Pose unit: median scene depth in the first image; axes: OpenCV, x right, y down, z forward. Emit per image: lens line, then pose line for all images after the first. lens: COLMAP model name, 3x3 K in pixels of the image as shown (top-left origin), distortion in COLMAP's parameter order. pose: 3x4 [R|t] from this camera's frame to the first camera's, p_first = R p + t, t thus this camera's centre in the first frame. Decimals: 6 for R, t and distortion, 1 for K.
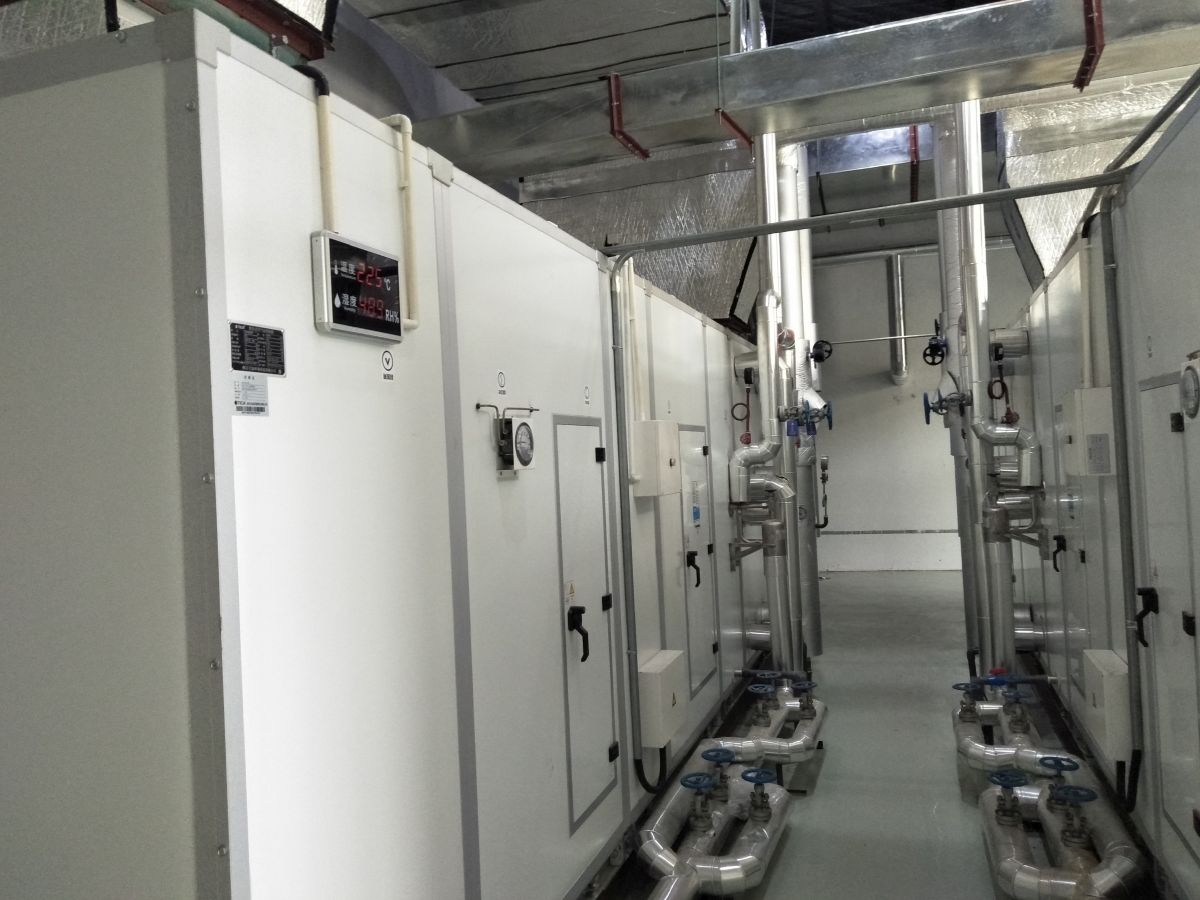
lens RADIAL K [[928.0, 0, 602.2], [0, 928.0, 455.1], [0, 0, 1]] dist [0.002400, -0.000997]
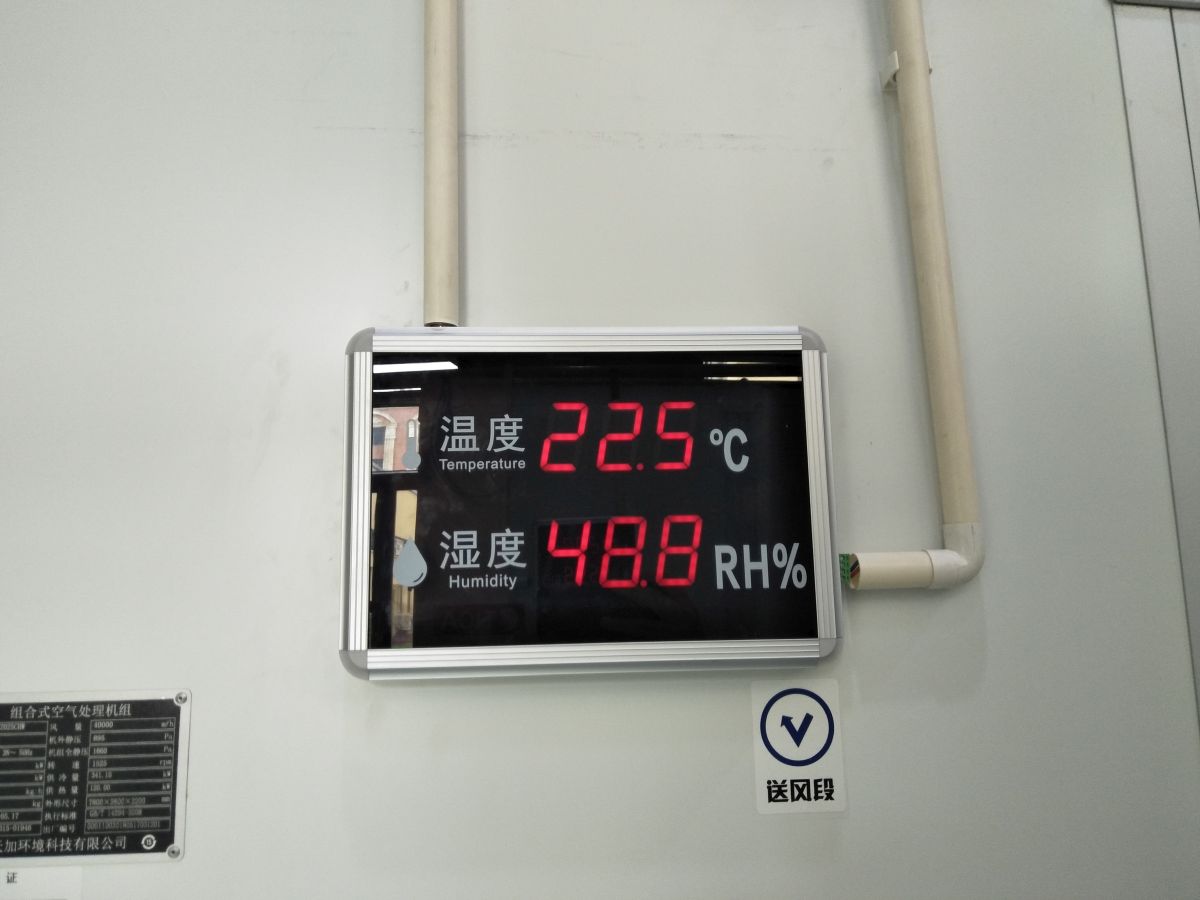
lens RADIAL K [[928.0, 0, 602.2], [0, 928.0, 455.1], [0, 0, 1]] dist [0.002400, -0.000997]
pose [[0.392269, -0.112388, -0.912959, -0.002848], [0.005729, 0.992787, -0.119754, -0.147408], [0.919833, 0.041745, 0.390084, 0.844139]]
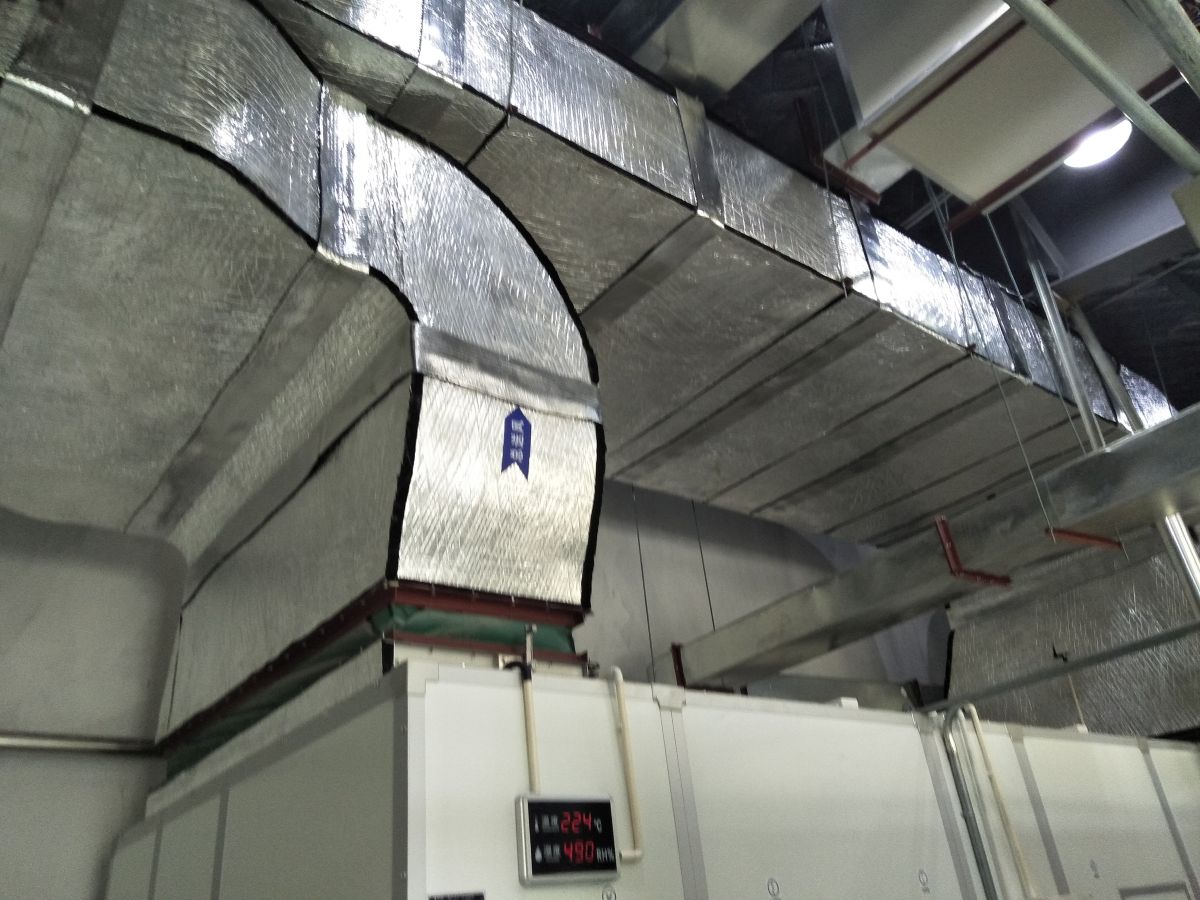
lens RADIAL K [[928.0, 0, 602.2], [0, 928.0, 455.1], [0, 0, 1]] dist [0.002400, -0.000997]
pose [[0.836454, -0.293804, -0.462628, 0.425539], [0.062986, 0.890097, -0.451397, -0.071925], [0.544406, 0.348434, 0.763031, -0.026267]]
